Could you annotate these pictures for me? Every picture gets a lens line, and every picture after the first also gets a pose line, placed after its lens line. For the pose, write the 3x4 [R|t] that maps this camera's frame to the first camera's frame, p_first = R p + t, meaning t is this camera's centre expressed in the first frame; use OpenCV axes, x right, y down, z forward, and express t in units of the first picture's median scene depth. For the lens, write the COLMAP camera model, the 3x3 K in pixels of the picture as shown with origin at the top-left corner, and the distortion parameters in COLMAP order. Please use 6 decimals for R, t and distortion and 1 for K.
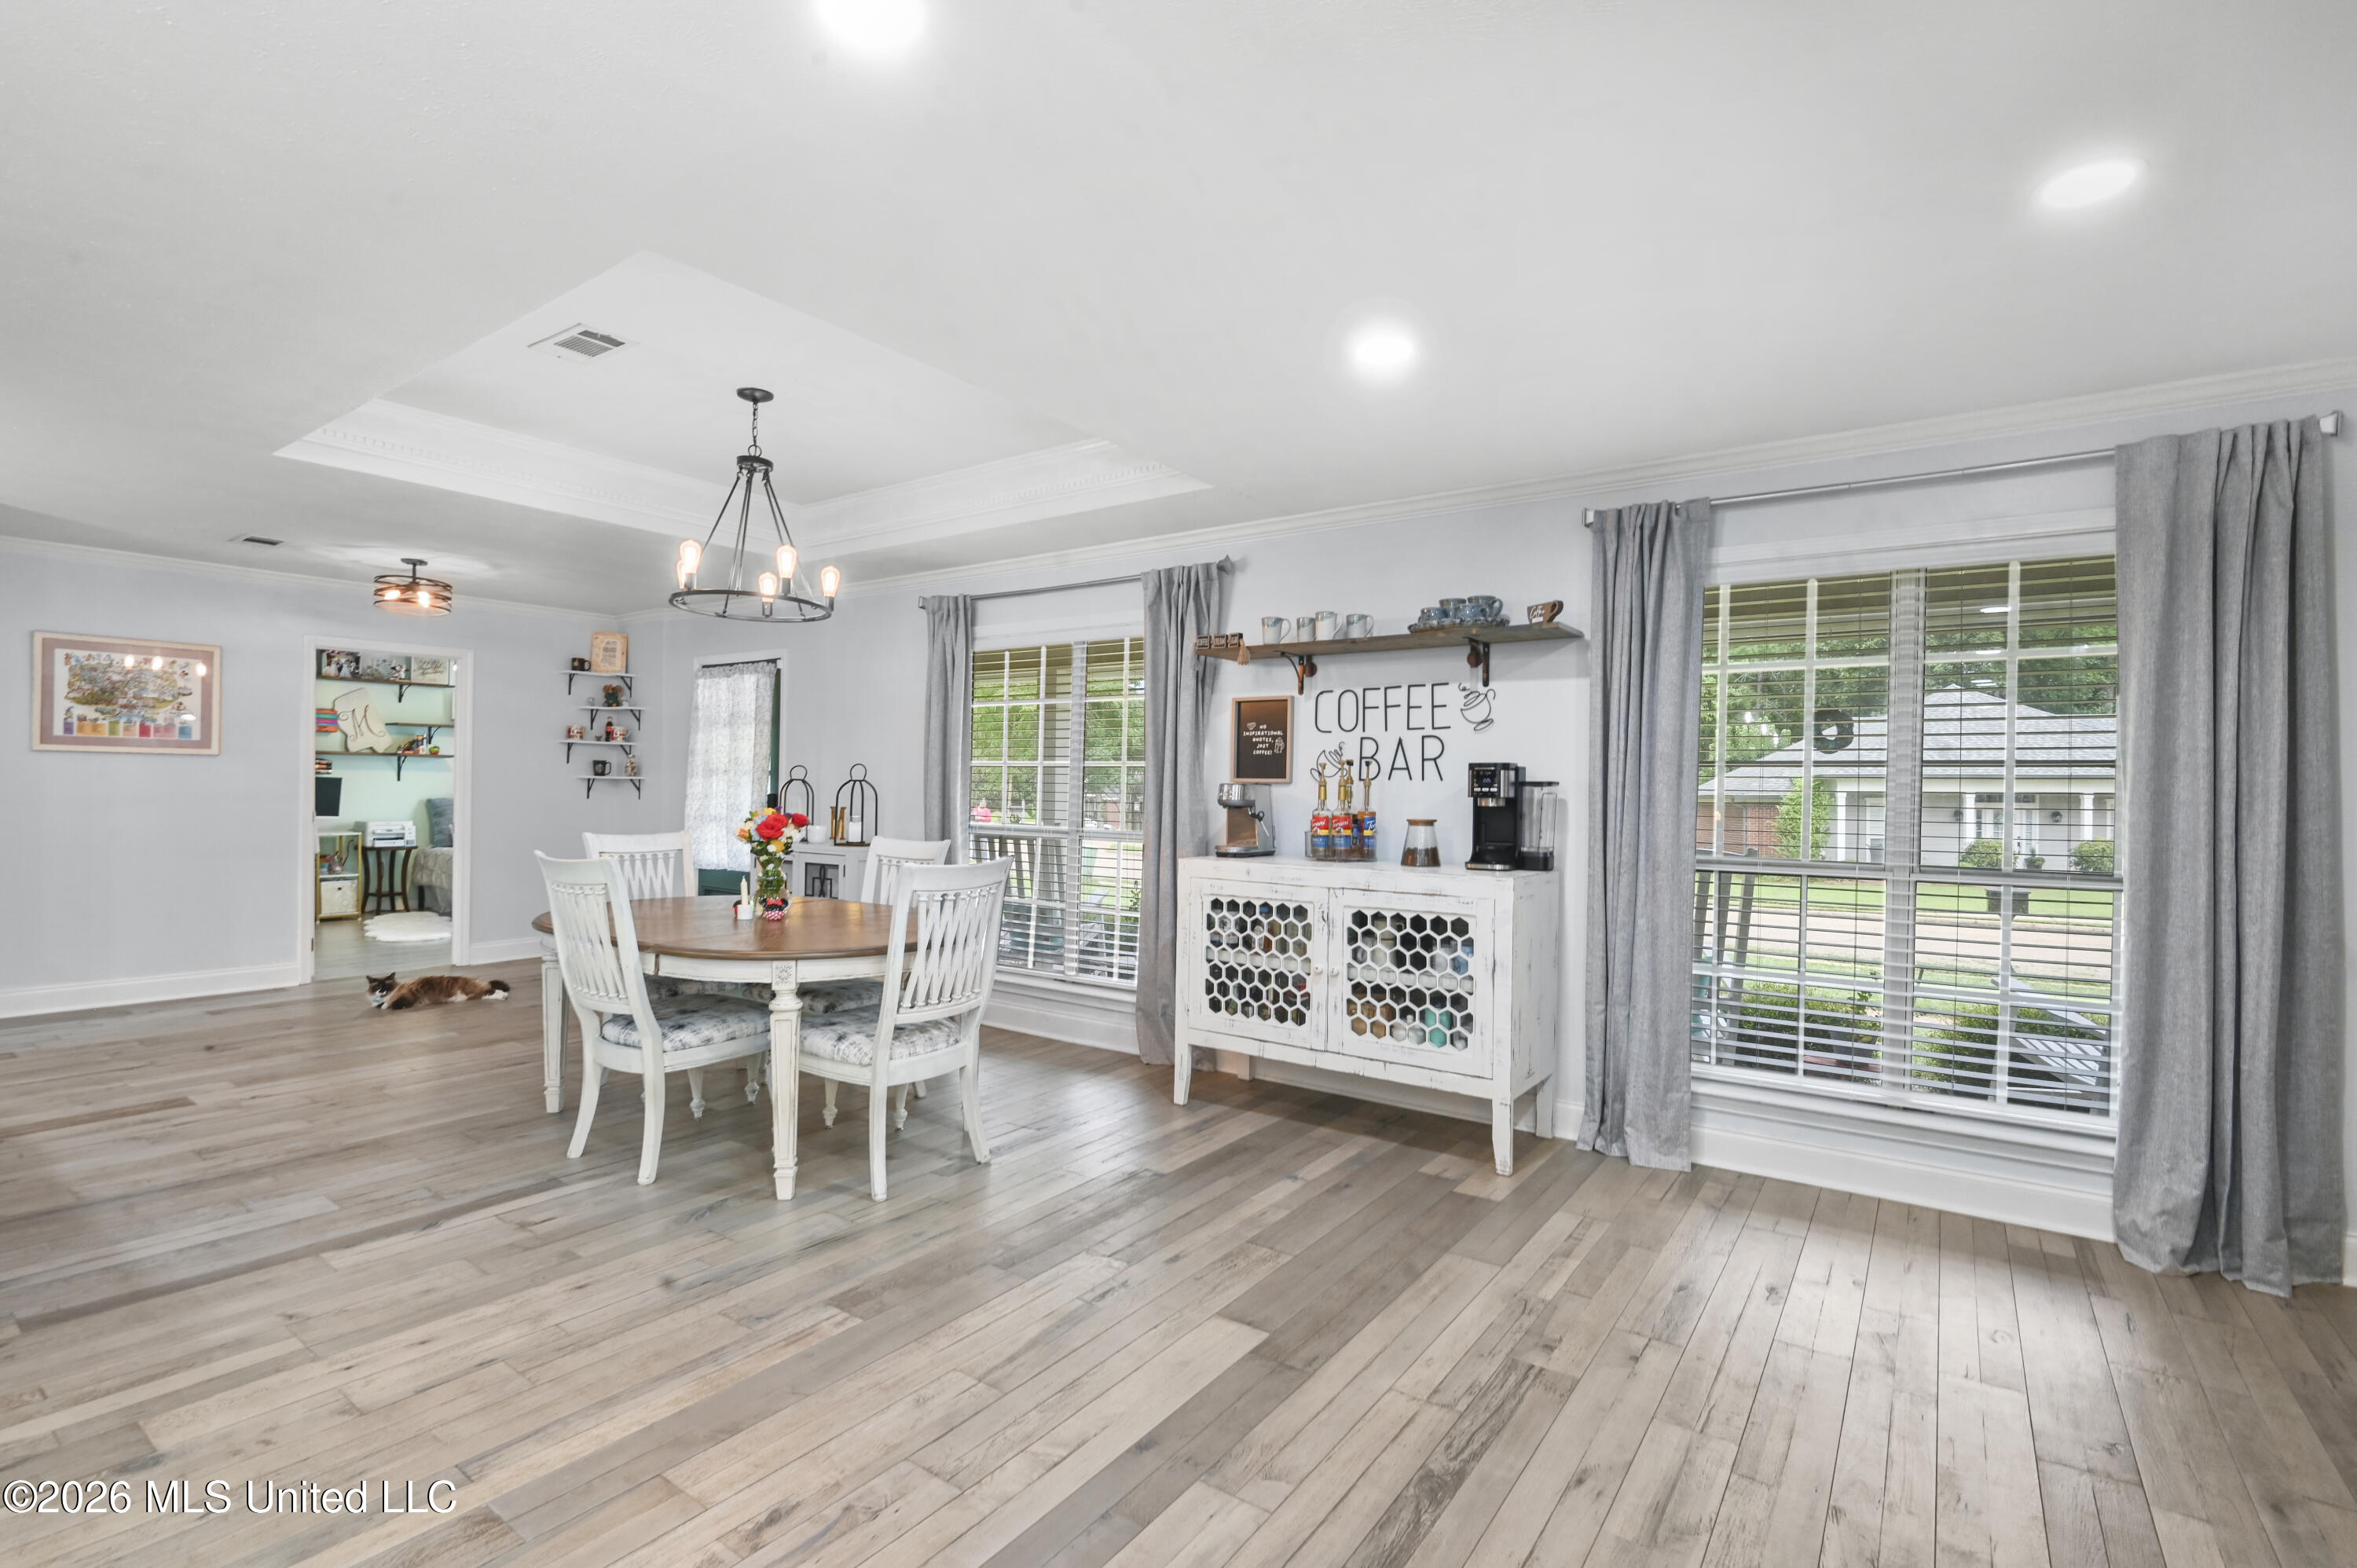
lens RADIAL K [[1092.3, 0, 1153.7], [0, 1092.3, 798.0], [0, 0, 1]] dist [-0.015923, -0.002779]
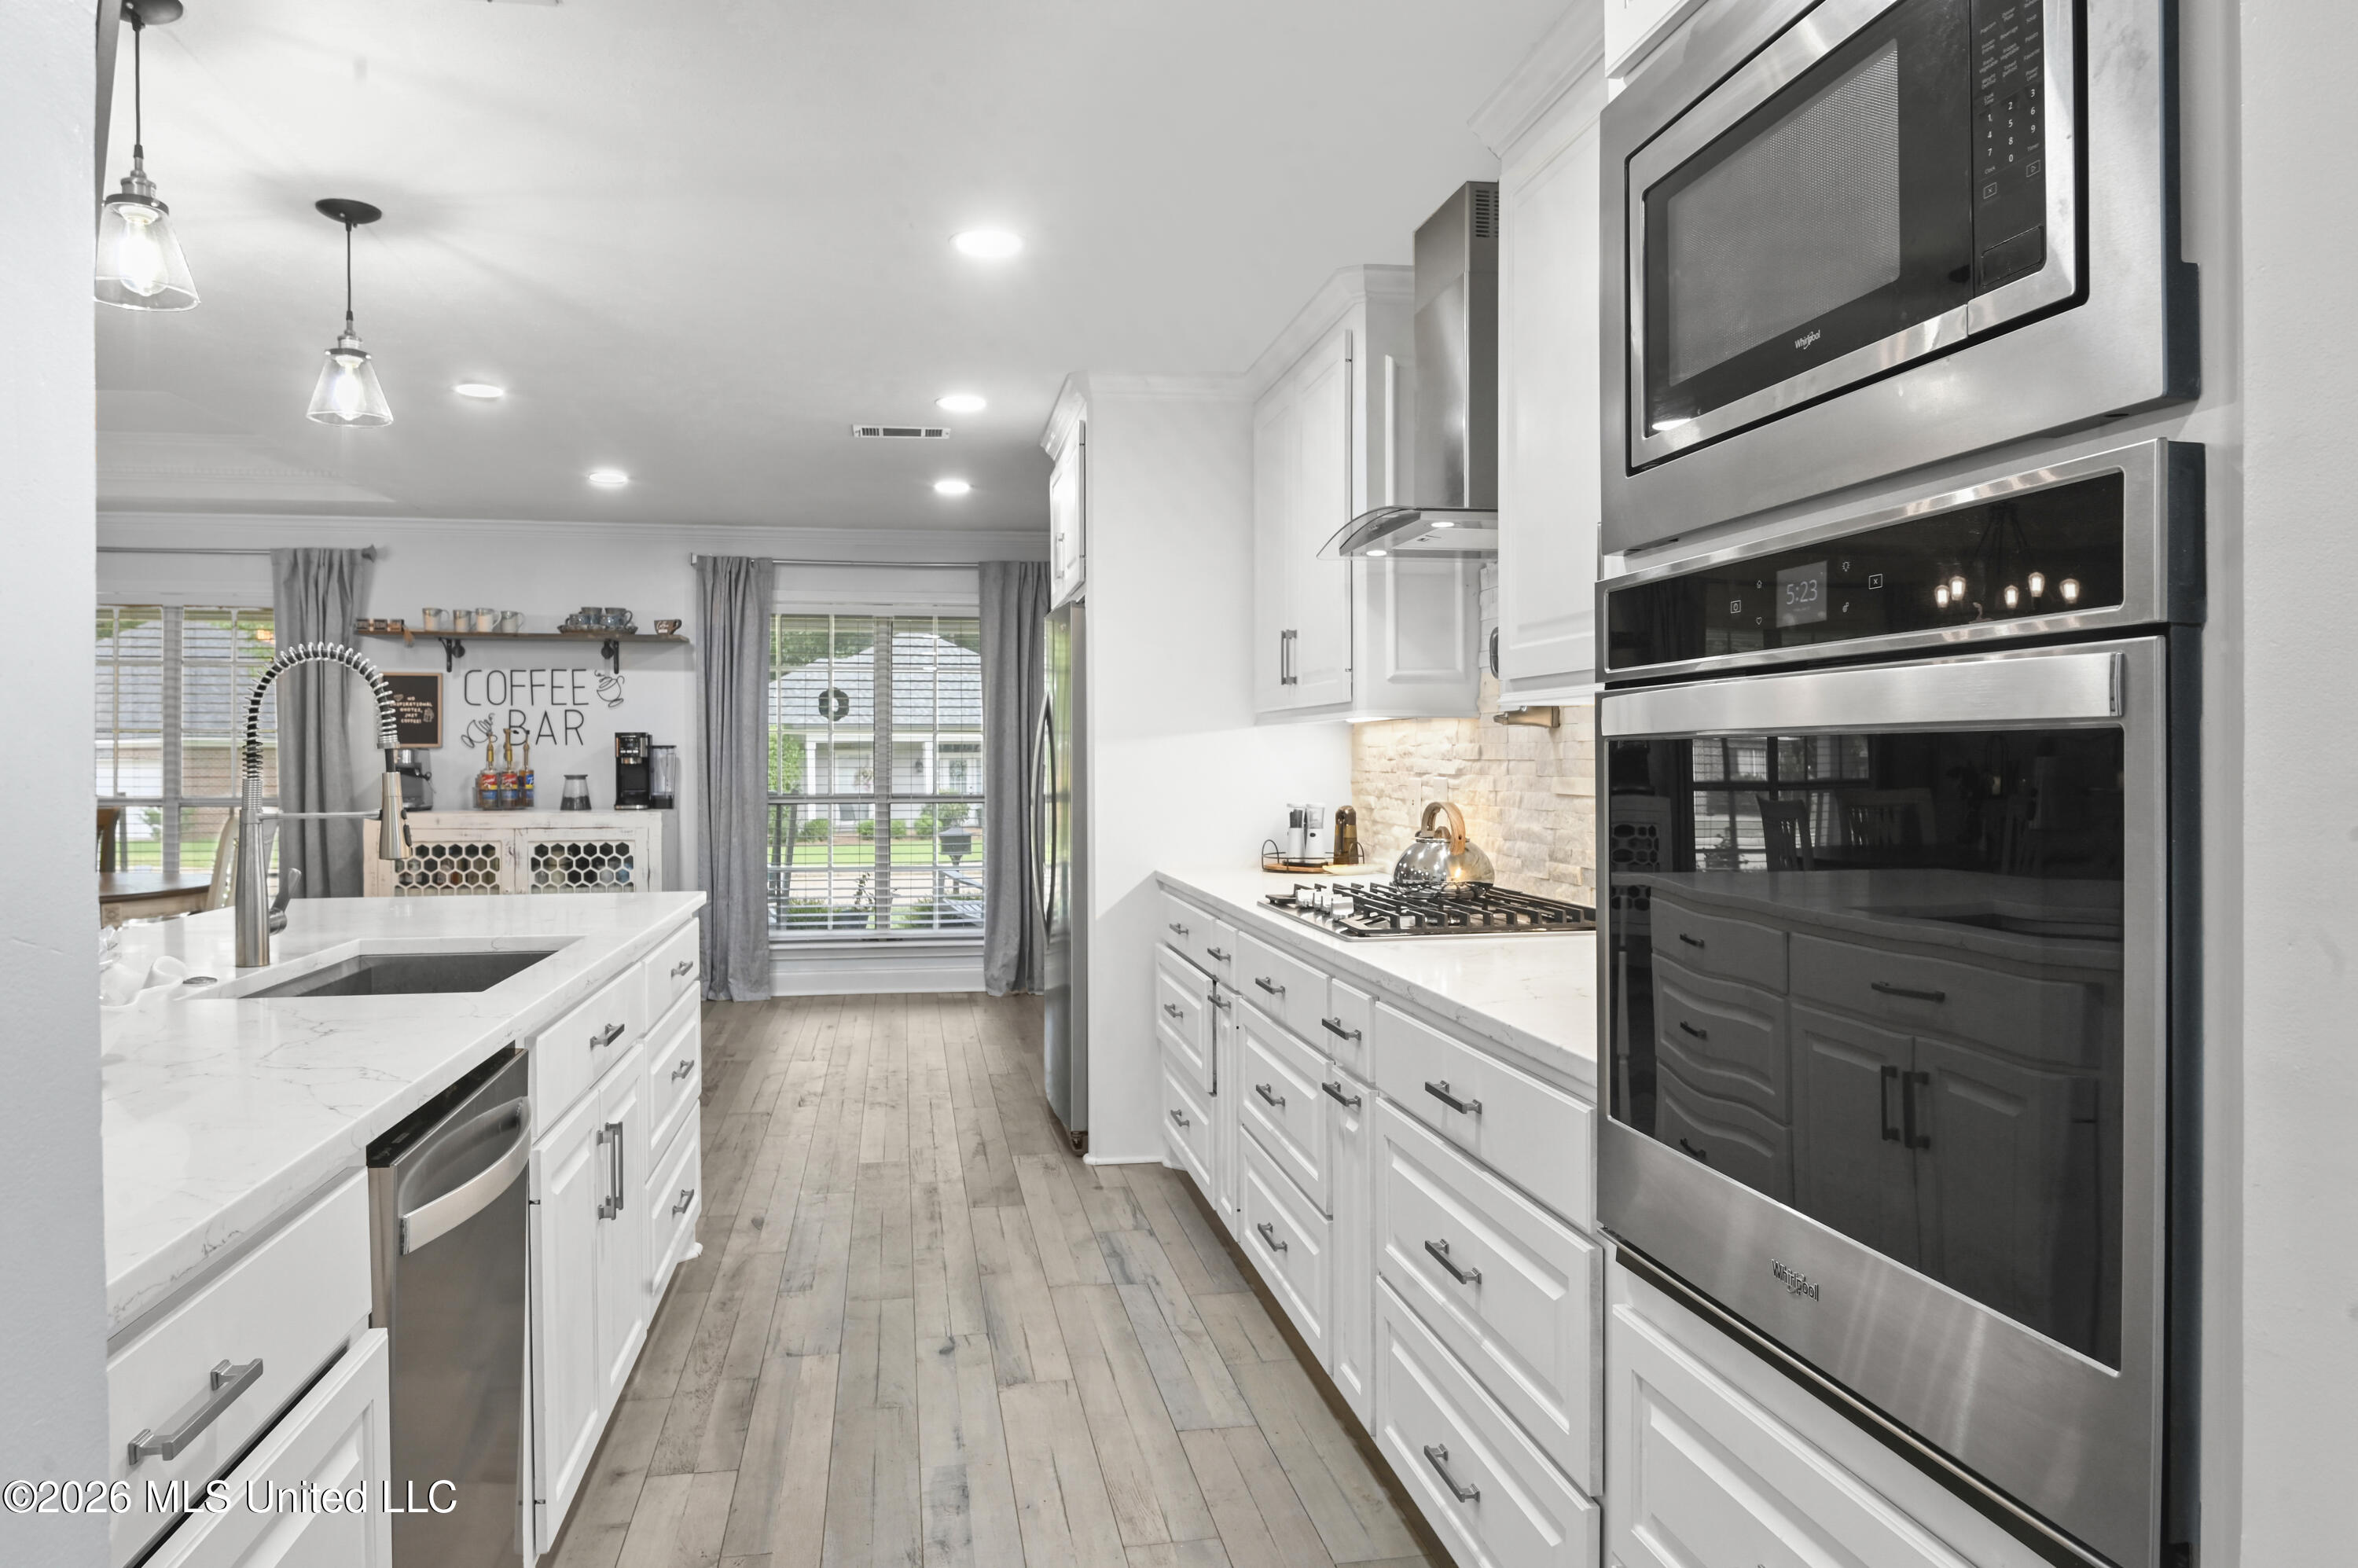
lens RADIAL K [[1734.3, 0, 1176.7], [0, 1734.3, 777.3], [0, 0, 1]] dist [-0.008800, -0.001808]
pose [[0.701818, -0.025638, 0.711894, -0.754037], [0.014294, 0.999658, 0.021910, -0.013041], [-0.712212, -0.005201, 0.701945, -1.011758]]
